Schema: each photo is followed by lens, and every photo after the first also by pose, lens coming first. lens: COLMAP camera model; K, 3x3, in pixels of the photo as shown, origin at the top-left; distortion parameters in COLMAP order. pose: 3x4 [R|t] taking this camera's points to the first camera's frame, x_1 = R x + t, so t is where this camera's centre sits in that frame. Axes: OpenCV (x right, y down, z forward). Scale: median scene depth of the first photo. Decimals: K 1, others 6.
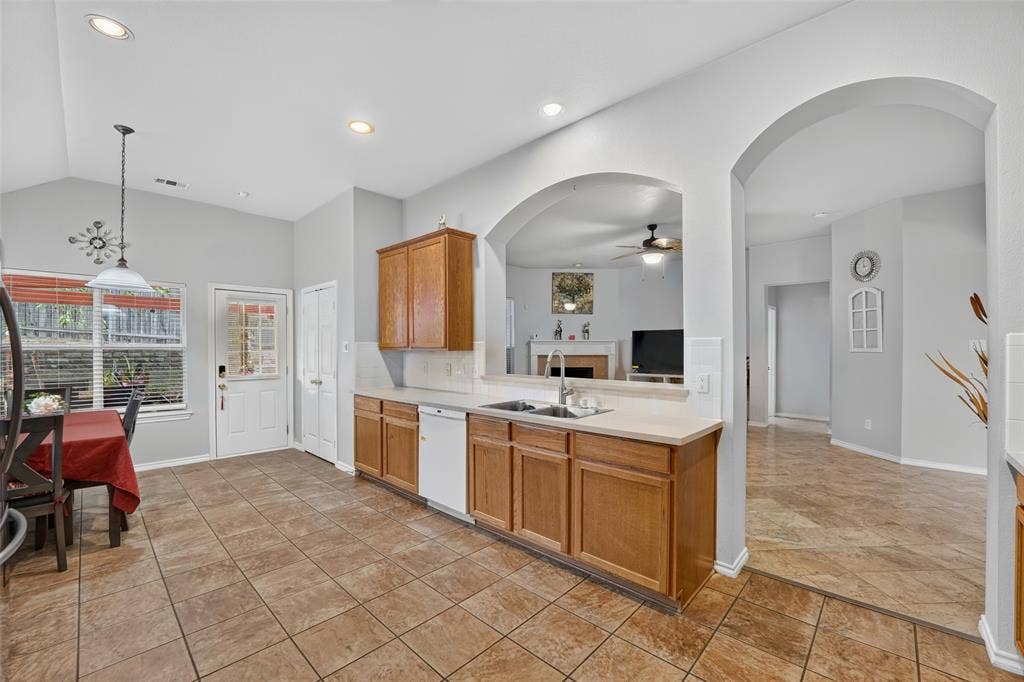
lens RADIAL K [[409.1, 0, 509.9], [0, 409.1, 349.9], [0, 0, 1]] dist [-0.011580, -0.000051]
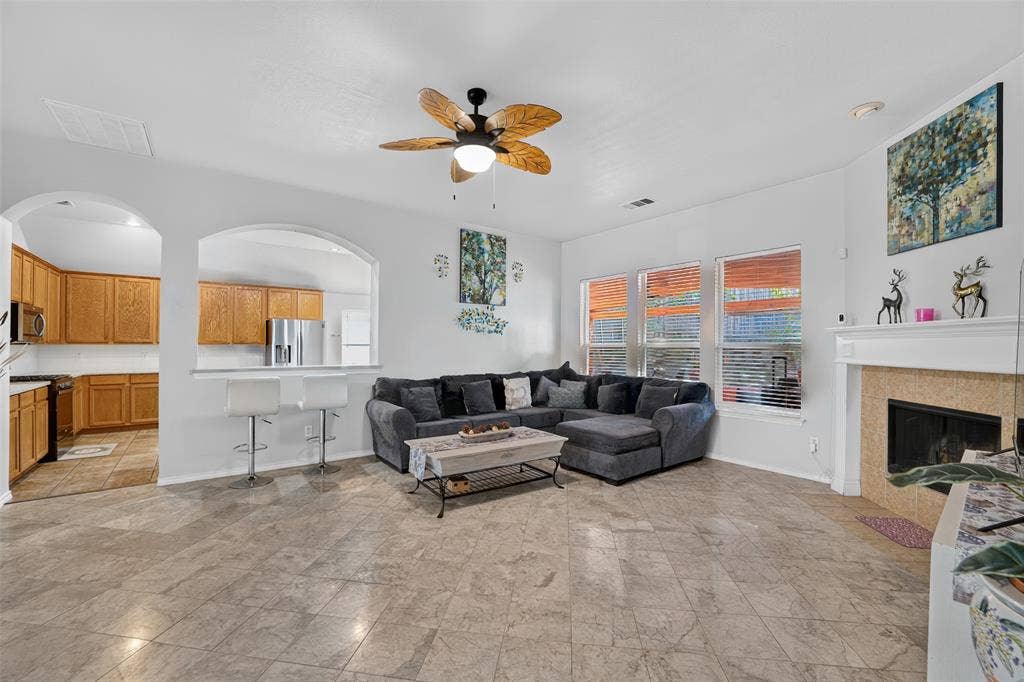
lens RADIAL K [[413.6, 0, 508.9], [0, 413.6, 349.5], [0, 0, 1]] dist [-0.035959, 0.000298]
pose [[-0.153601, 0.004870, -0.988121, 0.523327], [-0.018500, 0.999798, 0.007804, 0.001124], [0.987960, 0.019479, -0.153480, 0.712321]]
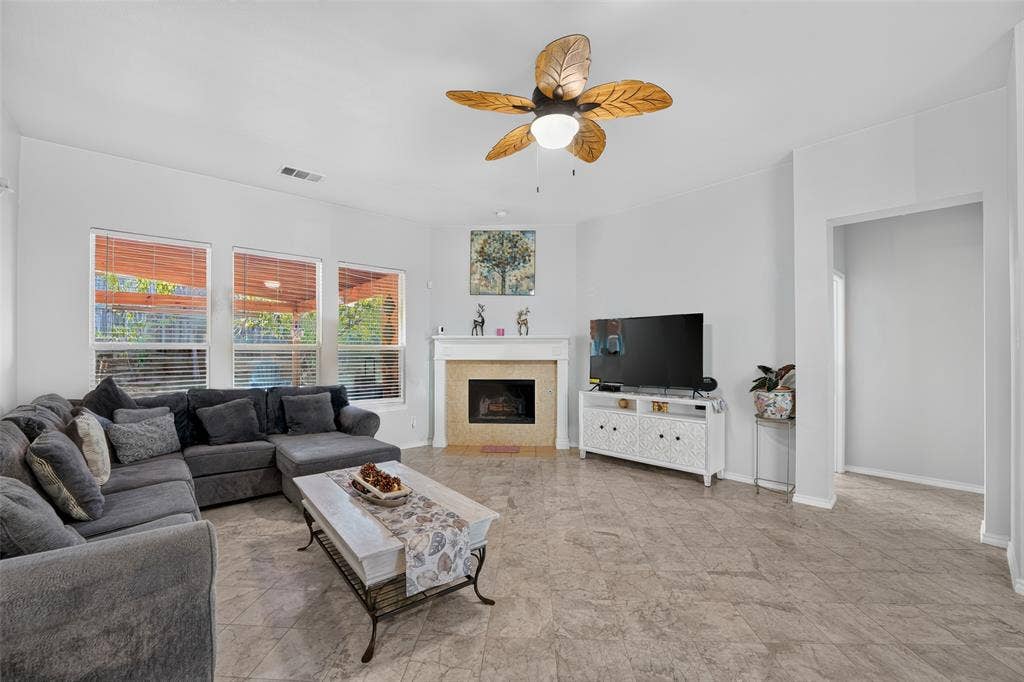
lens RADIAL K [[409.1, 0, 509.9], [0, 409.1, 349.9], [0, 0, 1]] dist [-0.011580, -0.000051]
pose [[0.996600, 0.001780, -0.082371, 0.218135], [-0.002661, 0.999940, -0.010590, 0.003679], [0.082347, 0.010773, 0.996546, 0.369235]]
